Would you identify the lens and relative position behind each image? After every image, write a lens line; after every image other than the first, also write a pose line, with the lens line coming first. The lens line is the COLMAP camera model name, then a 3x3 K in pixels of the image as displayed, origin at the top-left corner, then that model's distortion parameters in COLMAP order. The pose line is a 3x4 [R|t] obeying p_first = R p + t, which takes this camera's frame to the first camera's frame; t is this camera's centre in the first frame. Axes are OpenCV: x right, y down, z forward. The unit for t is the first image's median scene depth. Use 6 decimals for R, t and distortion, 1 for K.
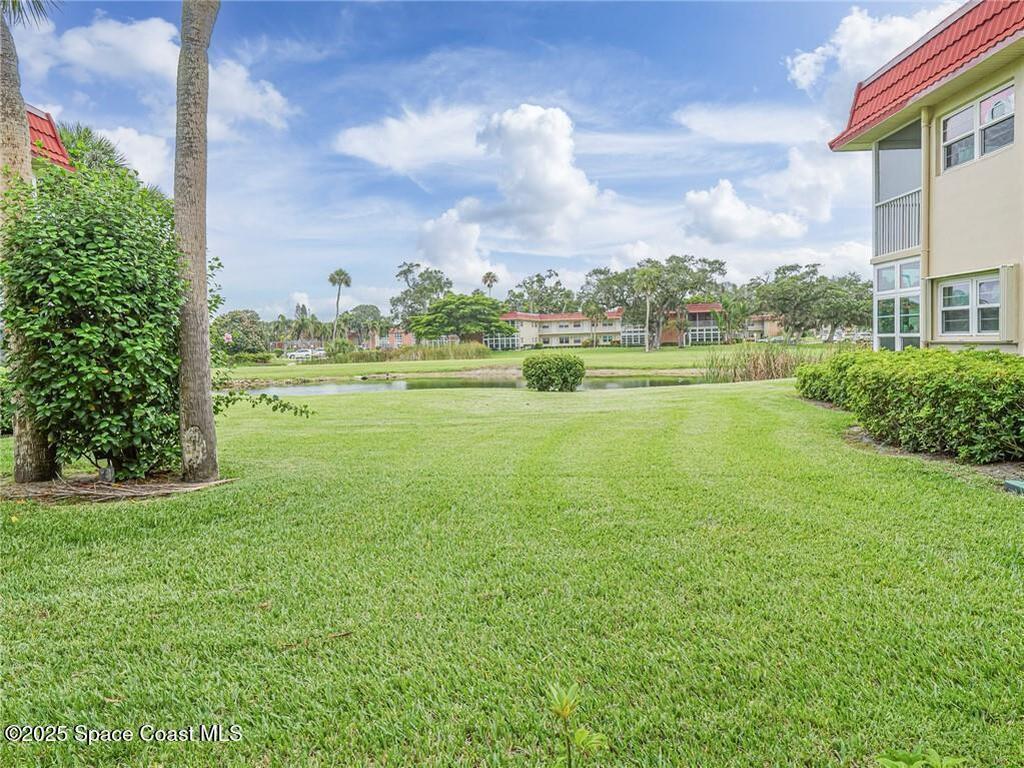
lens RADIAL K [[702.3, 0, 512.0], [0, 702.3, 384.0], [0, 0, 1]] dist [0.003445, 0.003241]
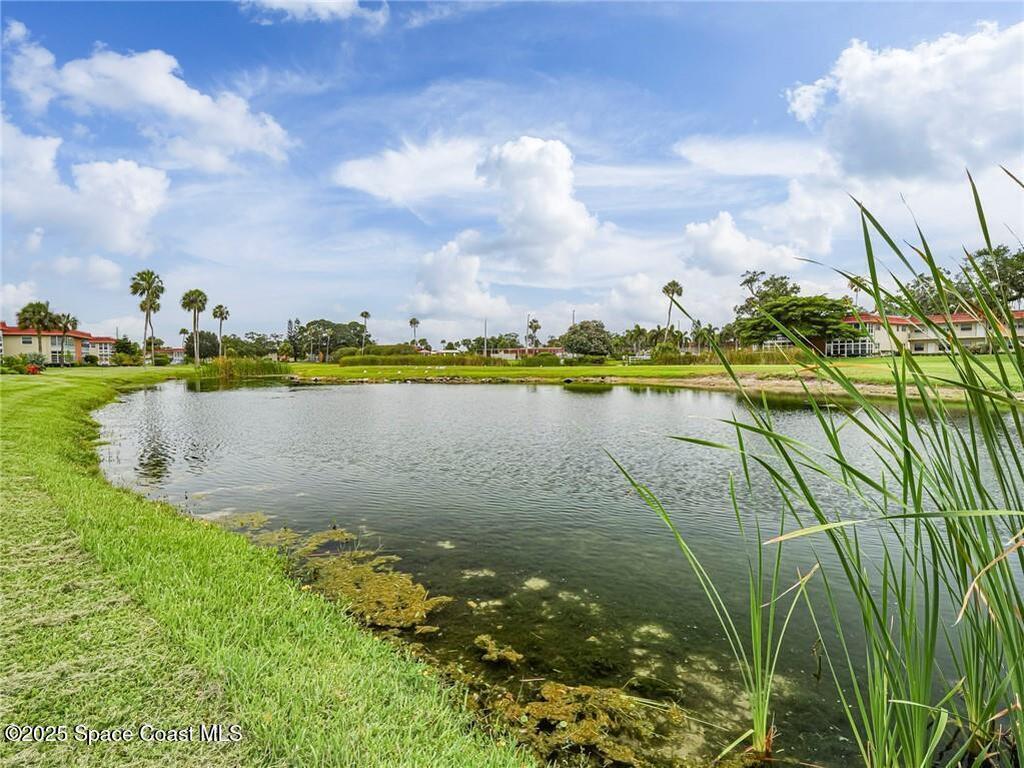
lens RADIAL K [[492.5, 0, 512.0], [0, 492.5, 384.0], [0, 0, 1]] dist [-0.017101, -0.000581]
pose [[0.755049, 0.051307, -0.653658, 0.079025], [-0.046599, 0.998612, 0.024555, -0.009139], [0.654010, 0.011919, 0.756392, 0.268022]]
